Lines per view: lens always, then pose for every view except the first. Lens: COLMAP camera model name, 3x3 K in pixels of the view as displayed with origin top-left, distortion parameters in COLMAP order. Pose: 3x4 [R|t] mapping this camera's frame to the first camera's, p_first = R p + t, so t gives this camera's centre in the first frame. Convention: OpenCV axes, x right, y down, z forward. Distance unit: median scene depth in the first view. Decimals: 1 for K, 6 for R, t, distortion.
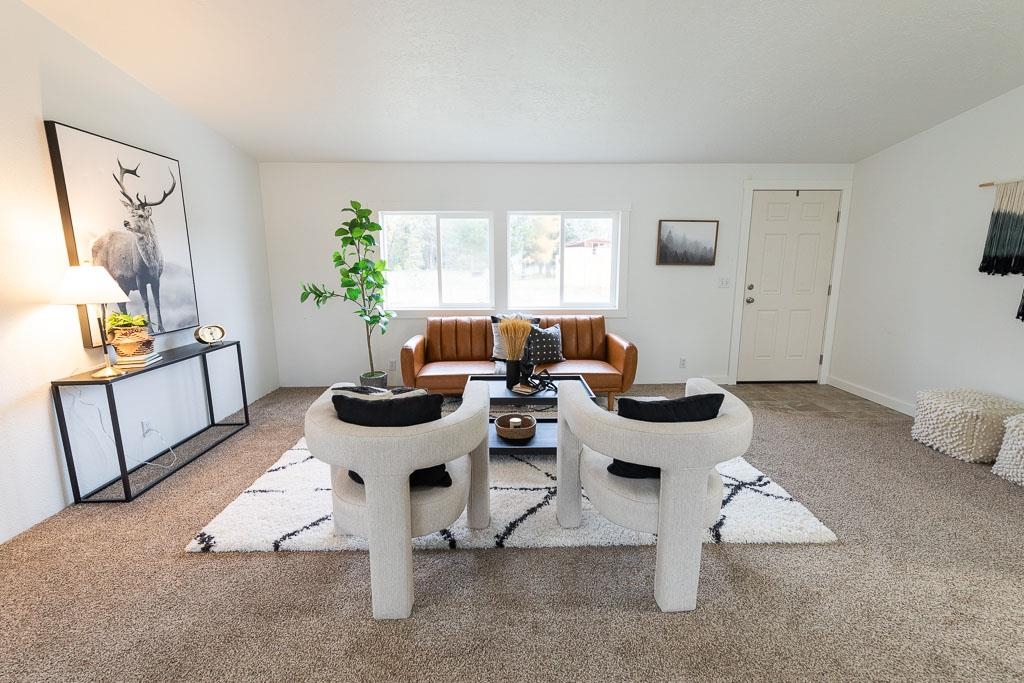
lens RADIAL K [[443.2, 0, 516.3], [0, 443.2, 342.0], [0, 0, 1]] dist [0.002905, 0.000060]
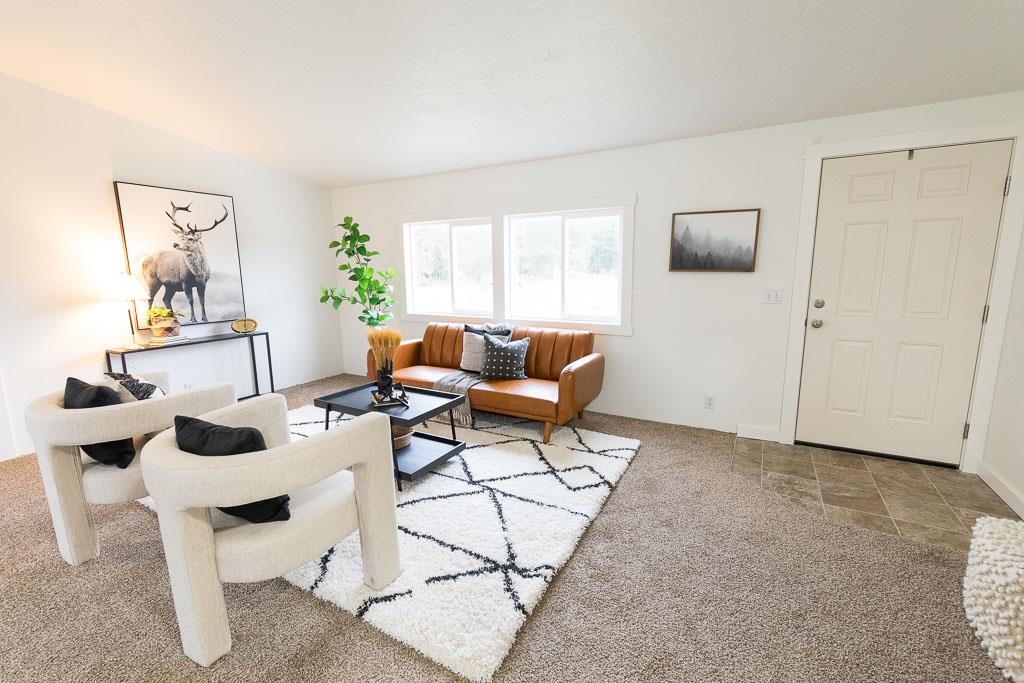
lens RADIAL K [[443.2, 0, 515.5], [0, 443.2, 343.5], [0, 0, 1]] dist [0.002905, 0.000060]
pose [[0.858780, 0.079668, -0.506112, 0.641355], [-0.082232, 0.996463, 0.017321, -0.051457], [0.505702, 0.026744, 0.862294, 0.257134]]
